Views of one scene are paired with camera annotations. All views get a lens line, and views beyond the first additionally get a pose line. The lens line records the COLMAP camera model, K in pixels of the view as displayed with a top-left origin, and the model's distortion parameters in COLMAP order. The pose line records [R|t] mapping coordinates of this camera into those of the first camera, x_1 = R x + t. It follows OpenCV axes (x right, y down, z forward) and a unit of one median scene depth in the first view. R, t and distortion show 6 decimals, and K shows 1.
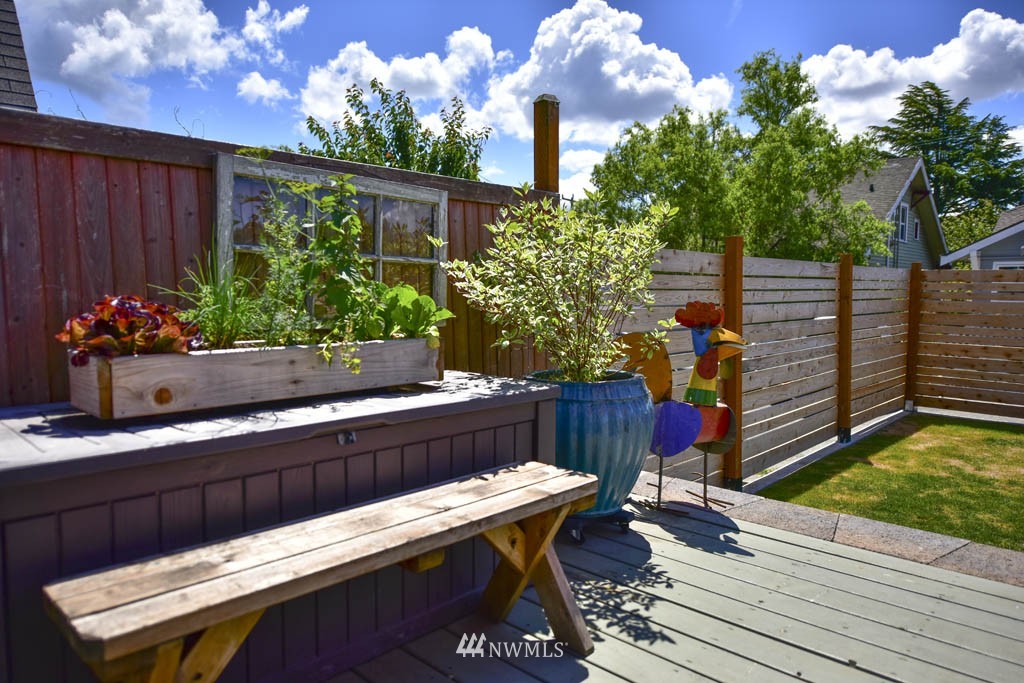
lens RADIAL K [[699.9, 0, 511.9], [0, 699.9, 320.2], [0, 0, 1]] dist [-0.025063, -0.001342]
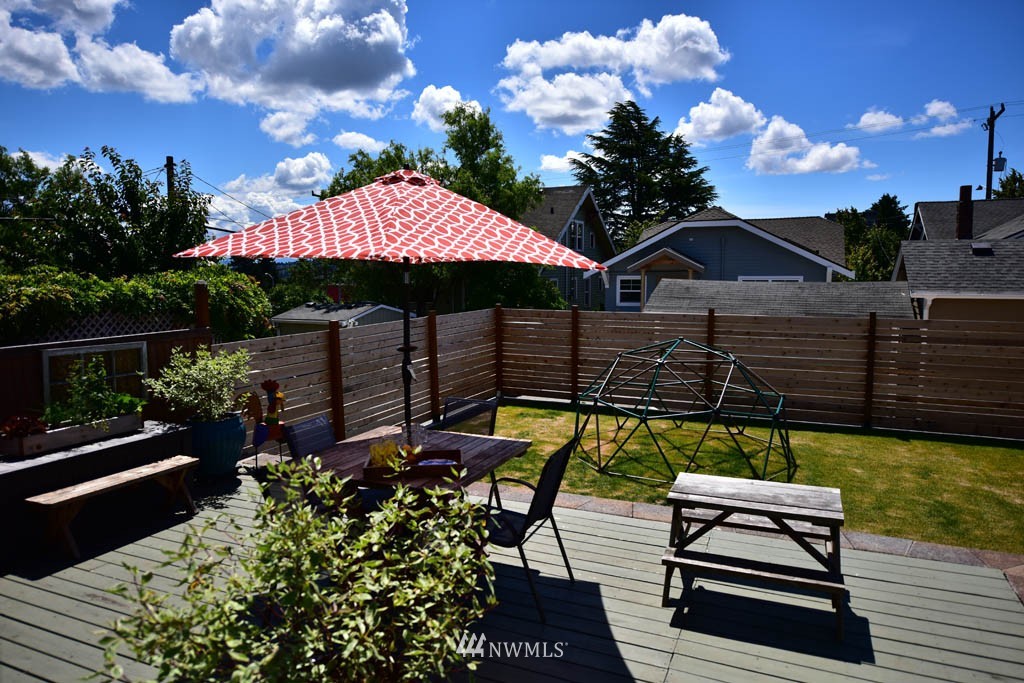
lens RADIAL K [[701.9, 0, 512.0], [0, 701.9, 341.5], [0, 0, 1]] dist [-0.000600, -0.000114]
pose [[0.951113, -0.048938, 0.304940, 0.050299], [0.029760, 0.997294, 0.067226, -0.043976], [-0.307405, -0.054864, 0.949996, -0.225445]]
